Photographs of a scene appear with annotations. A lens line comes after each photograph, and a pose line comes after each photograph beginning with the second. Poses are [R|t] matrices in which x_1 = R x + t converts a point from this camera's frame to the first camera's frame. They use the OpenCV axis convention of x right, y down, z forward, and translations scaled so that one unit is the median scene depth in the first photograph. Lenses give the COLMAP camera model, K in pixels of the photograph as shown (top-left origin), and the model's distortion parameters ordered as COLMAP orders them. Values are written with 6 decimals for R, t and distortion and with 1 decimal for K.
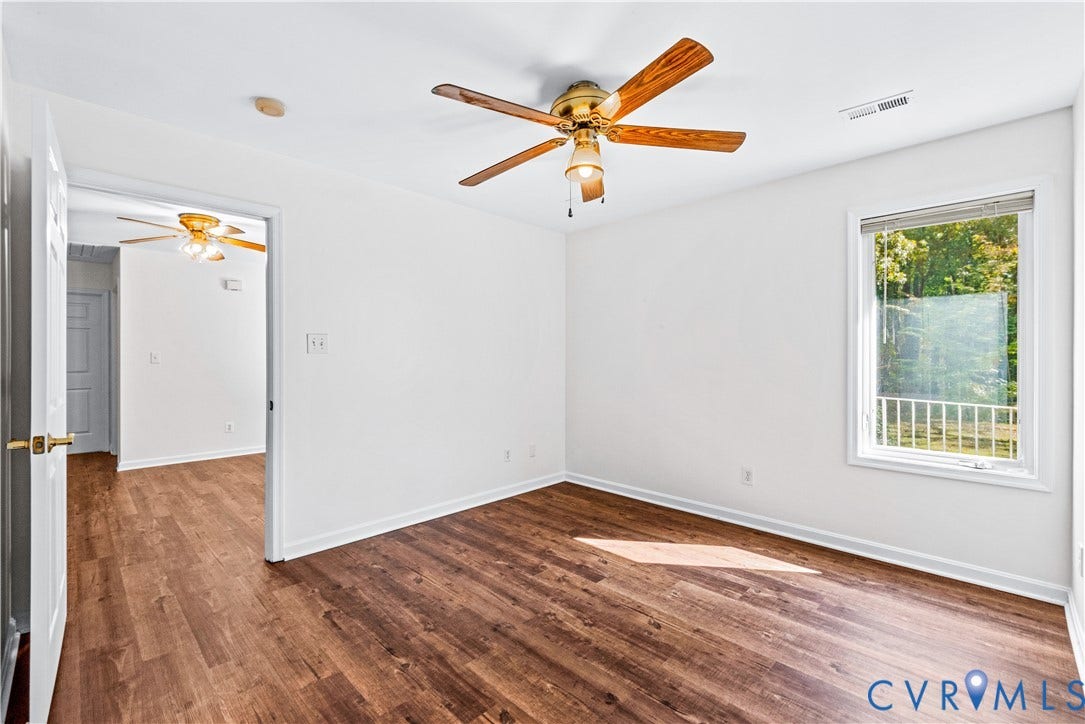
lens RADIAL K [[468.2, 0, 541.0], [0, 468.2, 357.5], [0, 0, 1]] dist [0.001418, -0.000055]
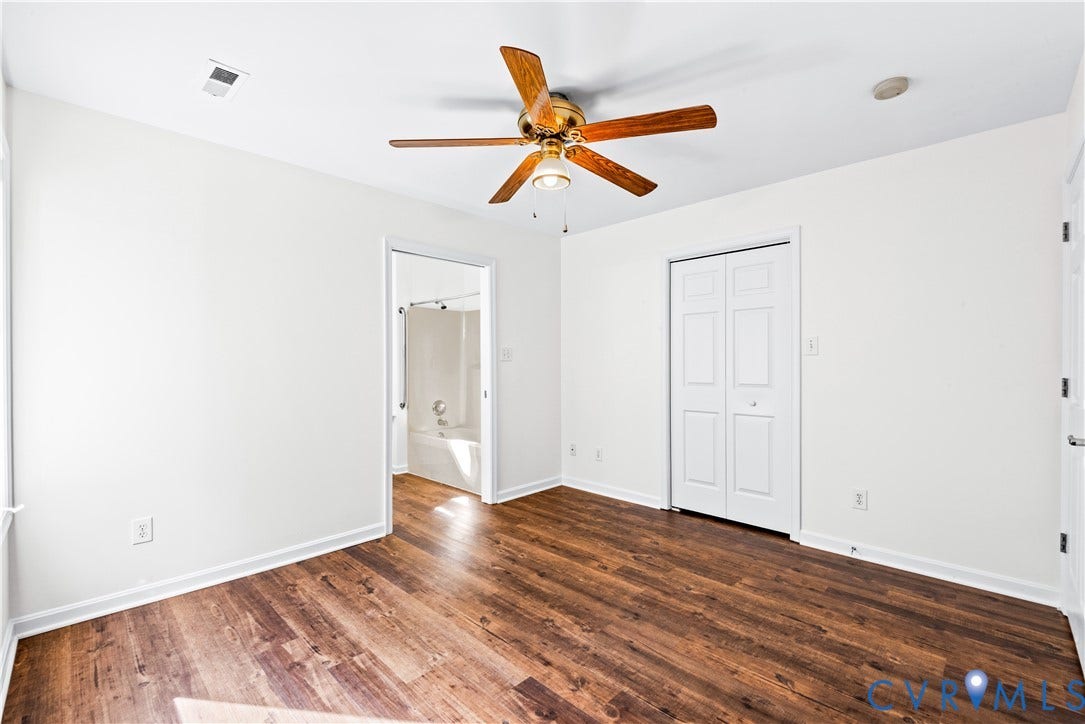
lens RADIAL K [[468.2, 0, 542.9], [0, 468.2, 363.6], [0, 0, 1]] dist [0.001418, -0.000055]
pose [[-0.999939, 0.002561, -0.010757, 0.120317], [0.002532, 0.999993, 0.002745, 0.000961], [0.010764, 0.002718, -0.999938, 1.955580]]
